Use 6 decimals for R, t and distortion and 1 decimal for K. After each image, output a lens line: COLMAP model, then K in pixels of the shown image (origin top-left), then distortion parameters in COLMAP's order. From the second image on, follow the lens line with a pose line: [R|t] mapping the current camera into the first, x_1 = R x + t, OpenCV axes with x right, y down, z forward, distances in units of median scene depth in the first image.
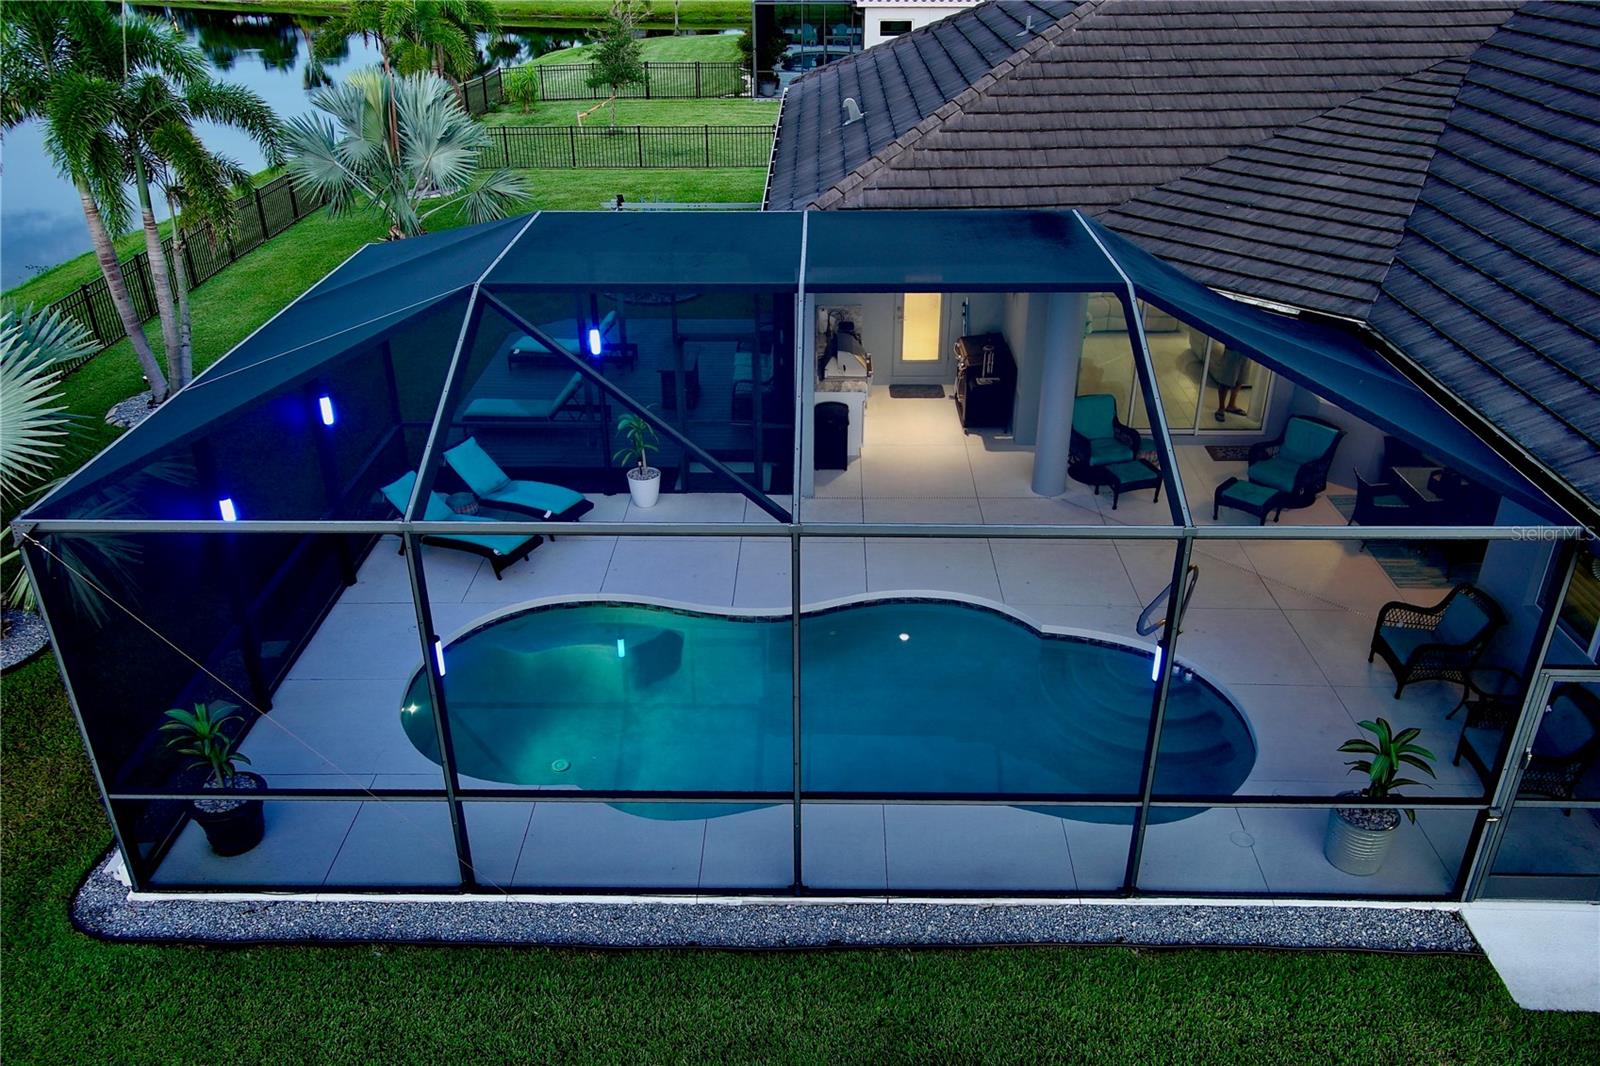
lens RADIAL K [[1241.7, 0, 800.0], [0, 1241.7, 533.0], [0, 0, 1]] dist [0.006858, 0.006027]
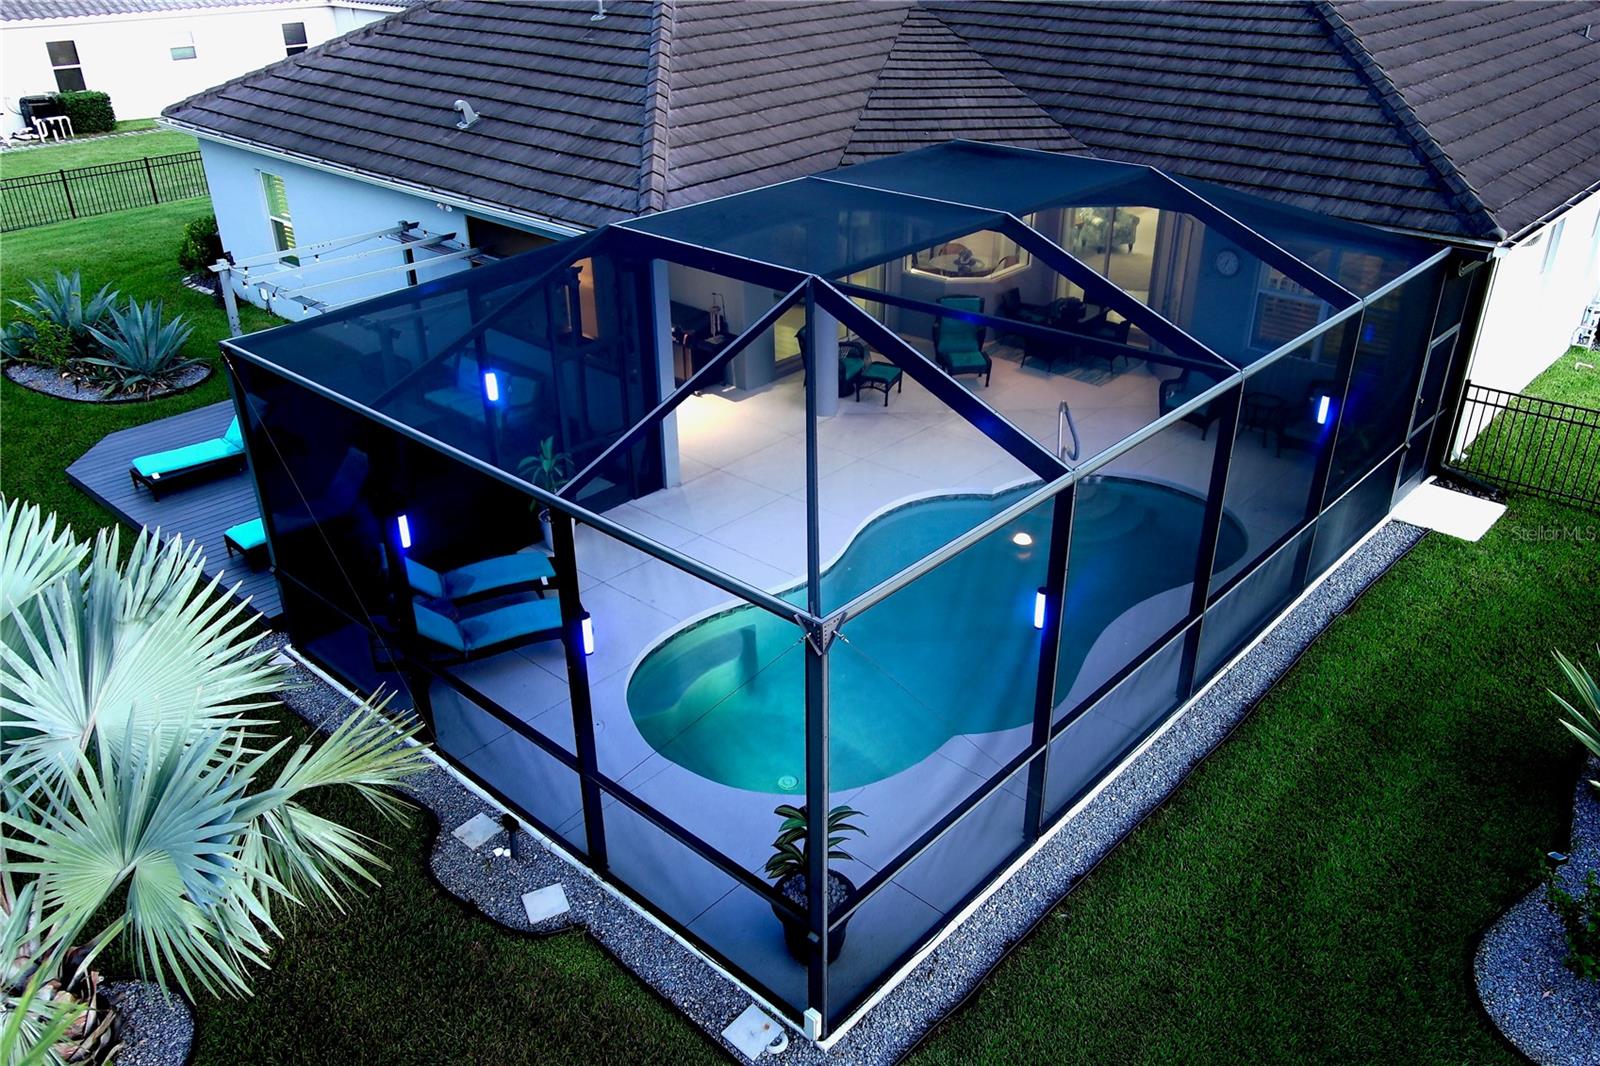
lens RADIAL K [[1241.7, 0, 800.0], [0, 1241.7, 533.0], [0, 0, 1]] dist [0.006858, 0.006027]
pose [[0.660475, -0.350593, 0.663971, -0.751226], [0.352125, 0.925649, 0.138495, -0.119947], [-0.663160, 0.142328, 0.734821, 0.252517]]
